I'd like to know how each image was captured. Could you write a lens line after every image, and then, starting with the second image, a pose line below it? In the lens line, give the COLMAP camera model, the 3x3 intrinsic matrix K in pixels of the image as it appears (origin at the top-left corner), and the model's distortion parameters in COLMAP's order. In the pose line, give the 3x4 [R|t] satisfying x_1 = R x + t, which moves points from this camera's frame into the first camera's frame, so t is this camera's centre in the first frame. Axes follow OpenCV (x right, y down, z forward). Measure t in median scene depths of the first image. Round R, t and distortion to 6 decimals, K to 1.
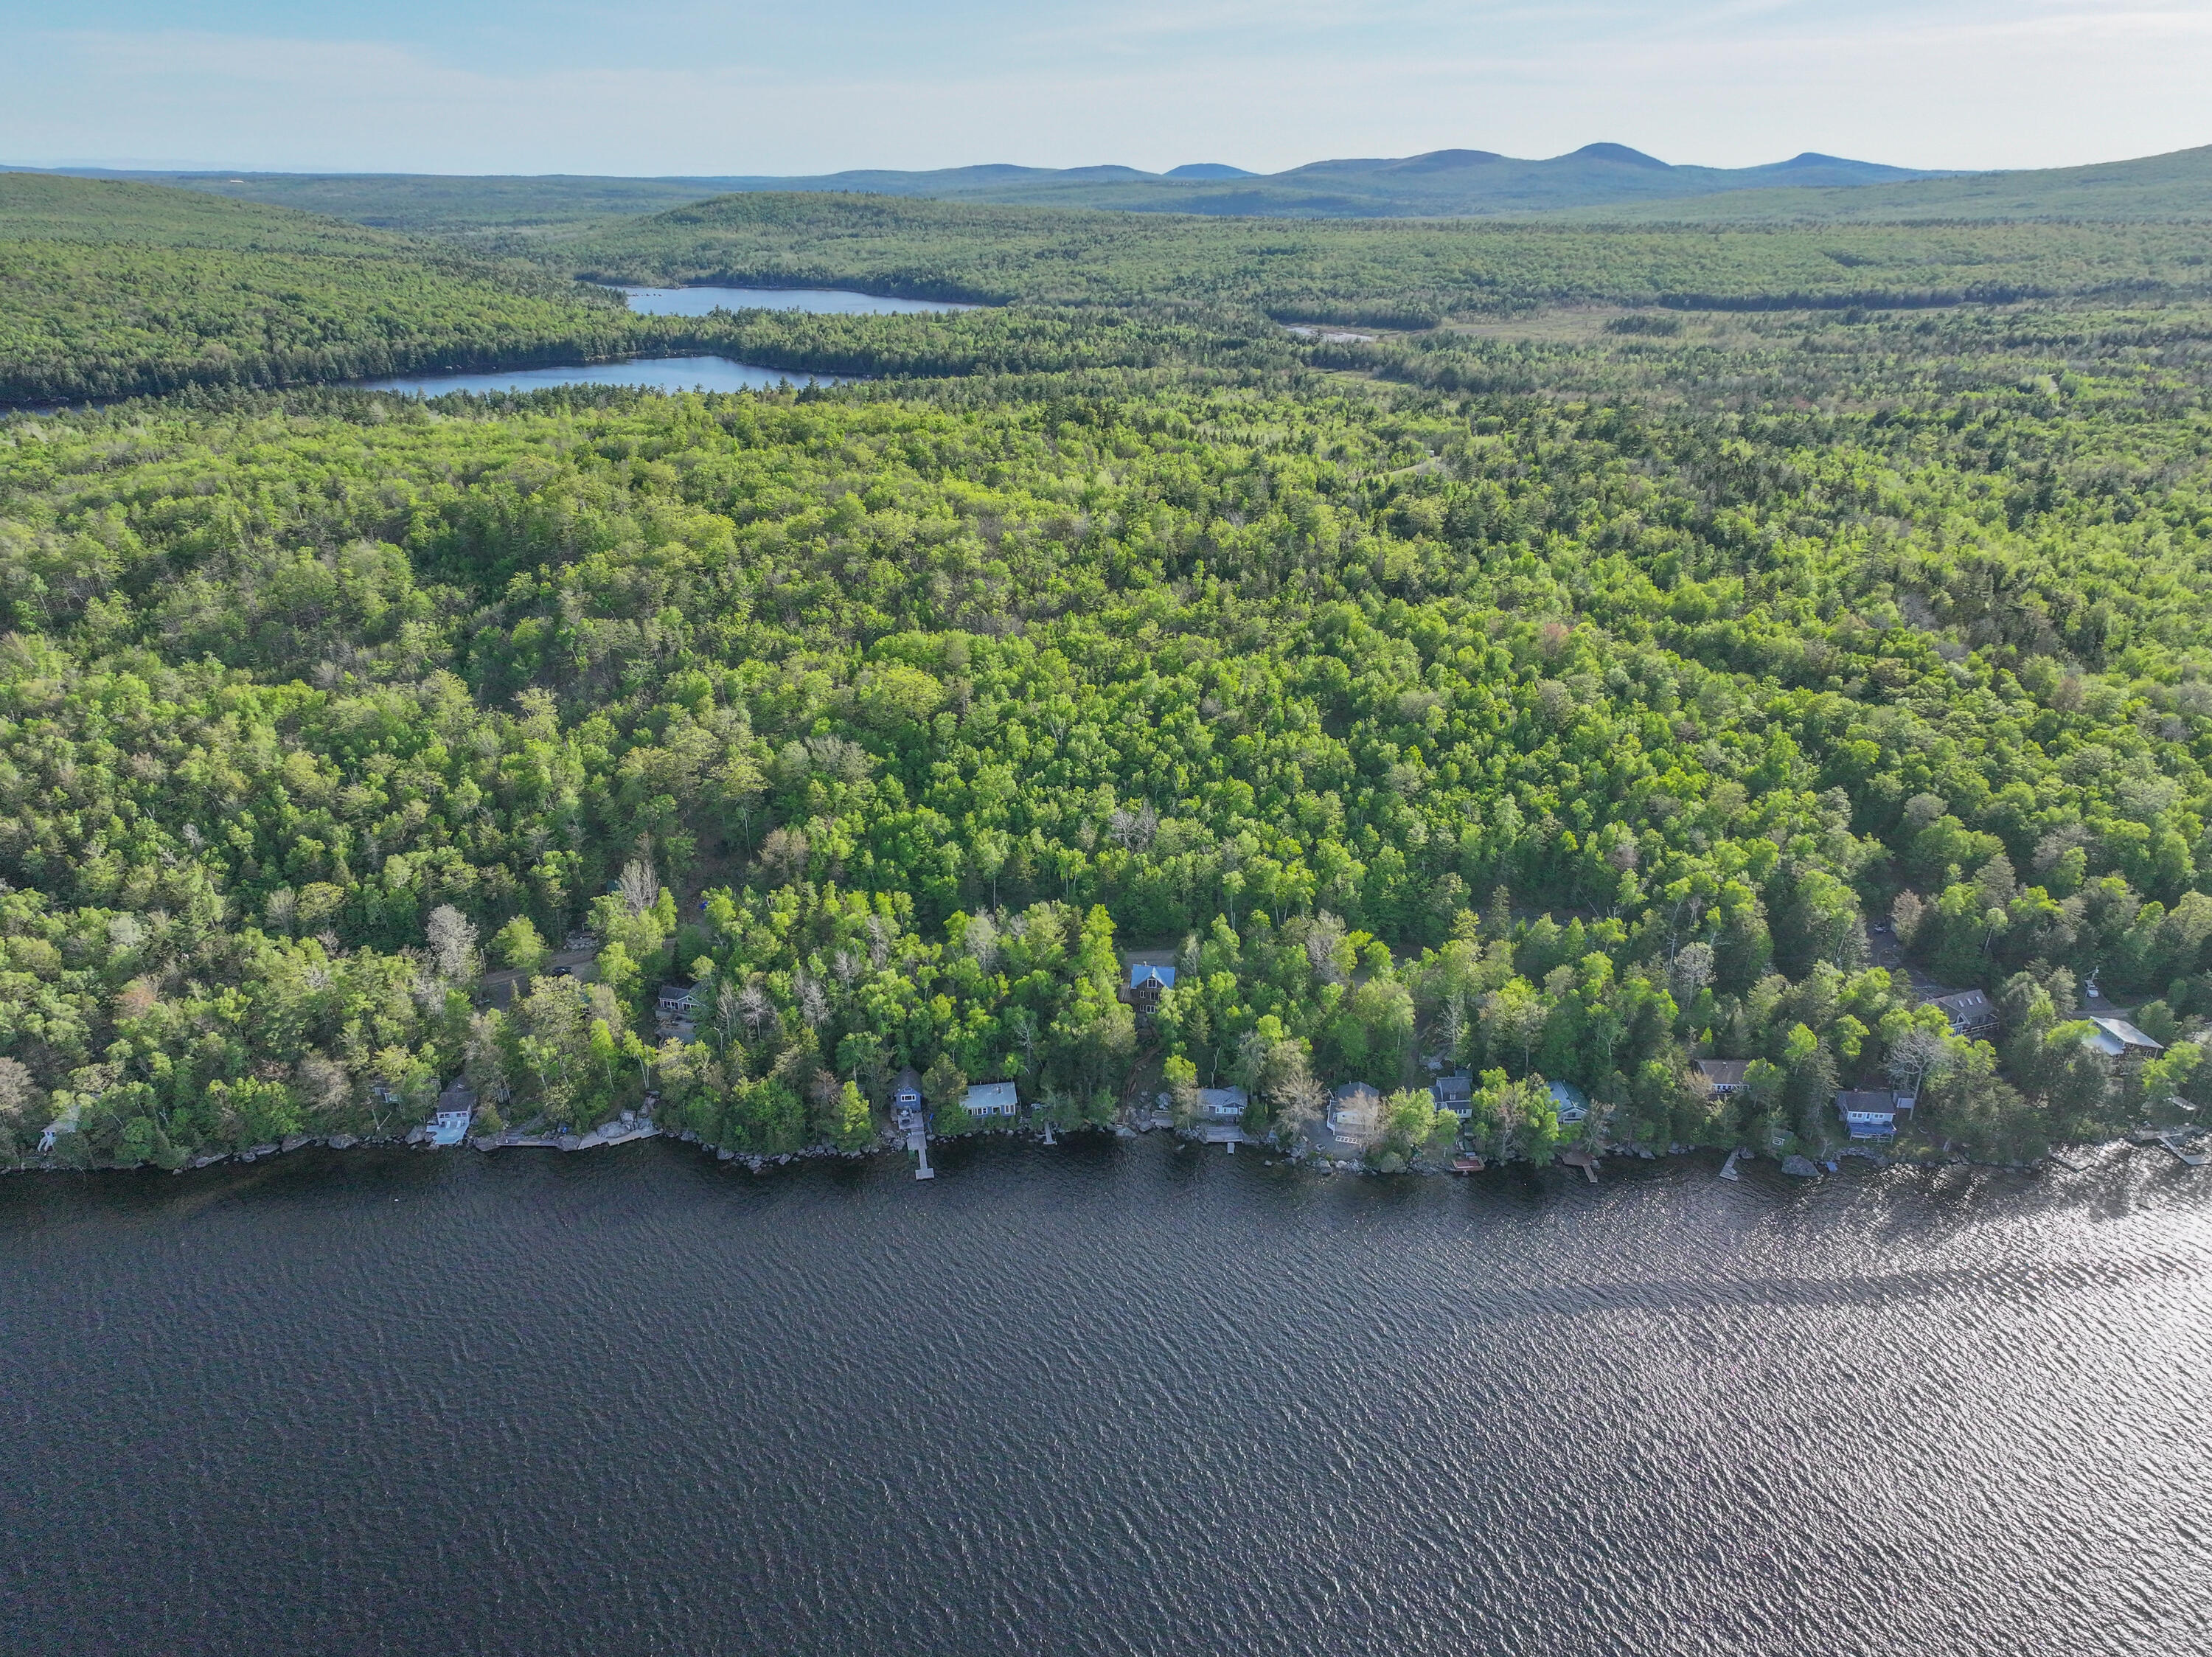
lens RADIAL K [[1526.2, 0, 1107.2], [0, 1526.2, 833.4], [0, 0, 1]] dist [0.005494, 0.028361]
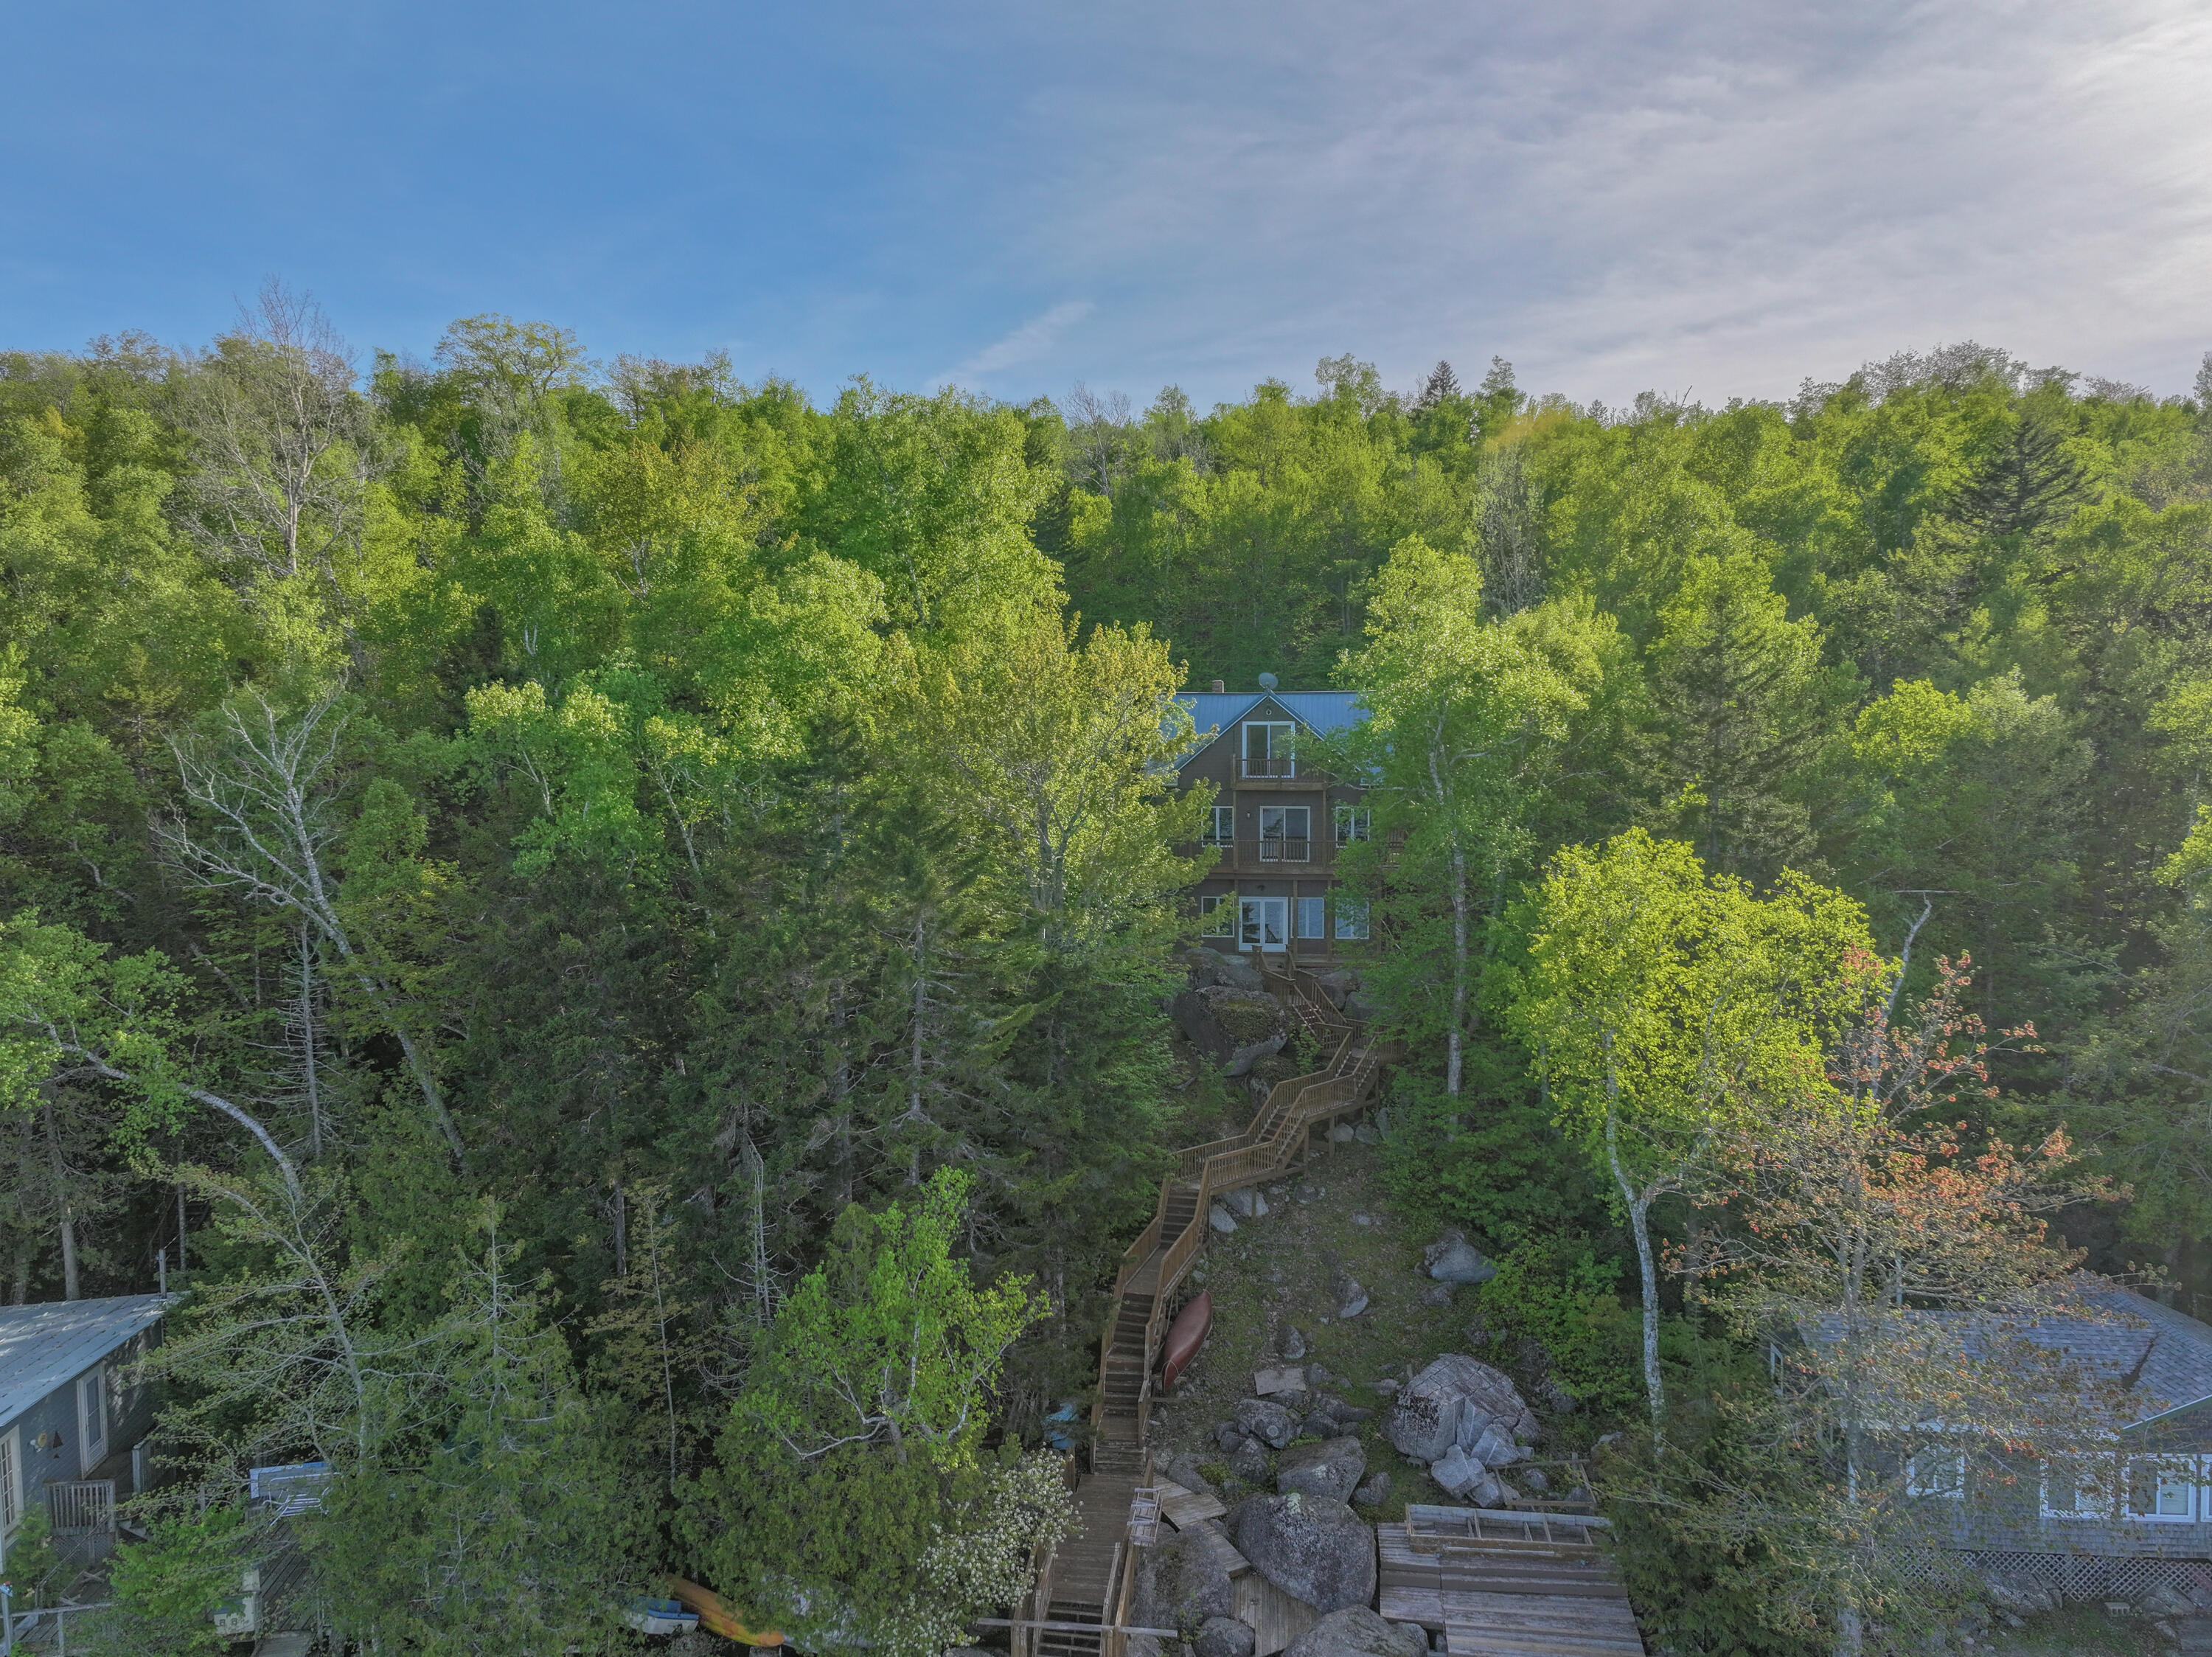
lens RADIAL K [[1526.2, 0, 1107.2], [0, 1526.2, 833.4], [0, 0, 1]] dist [0.005494, 0.028361]
pose [[0.999887, -0.009551, 0.011569, 0.009195], [0.012947, 0.938959, -0.343786, 0.163928], [-0.007580, 0.343897, 0.938977, 0.834644]]
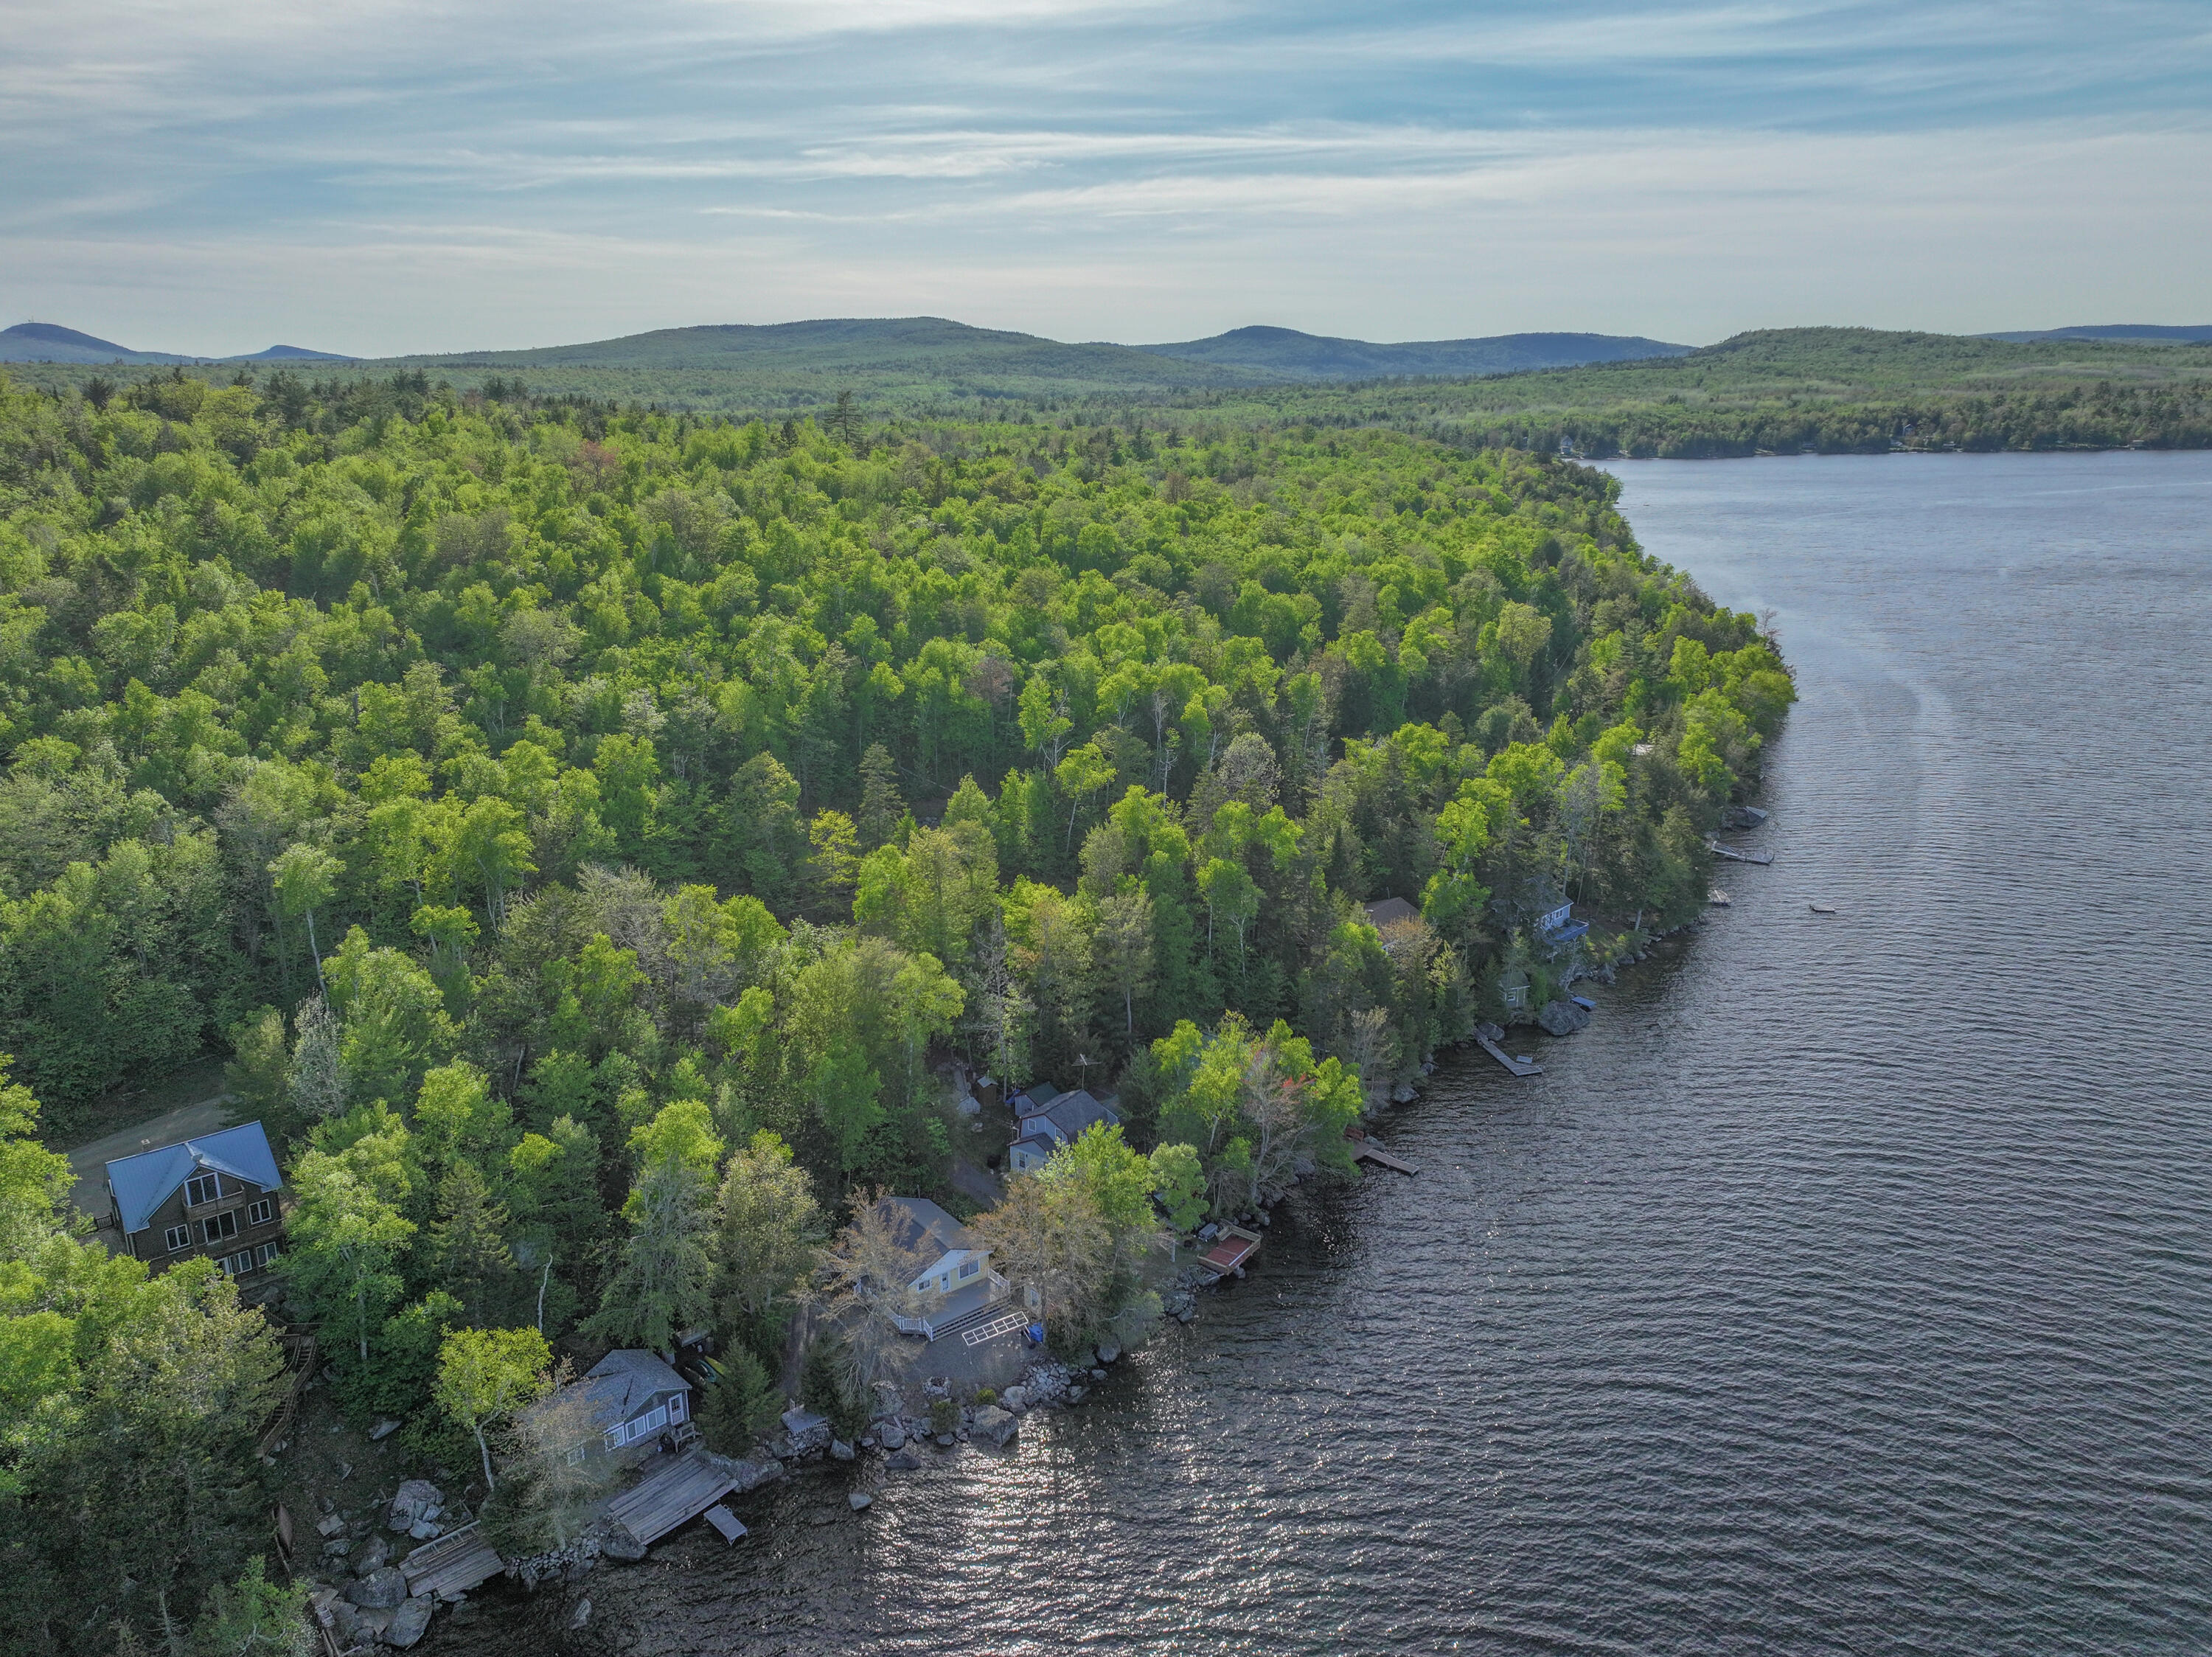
lens RADIAL K [[1526.2, 0, 1107.2], [0, 1526.2, 833.4], [0, 0, 1]] dist [0.005494, 0.028361]
pose [[0.640817, -0.214810, 0.737028, -0.068472], [0.302045, 0.953173, 0.015190, 0.078940], [-0.705778, 0.212882, 0.675691, 0.632244]]
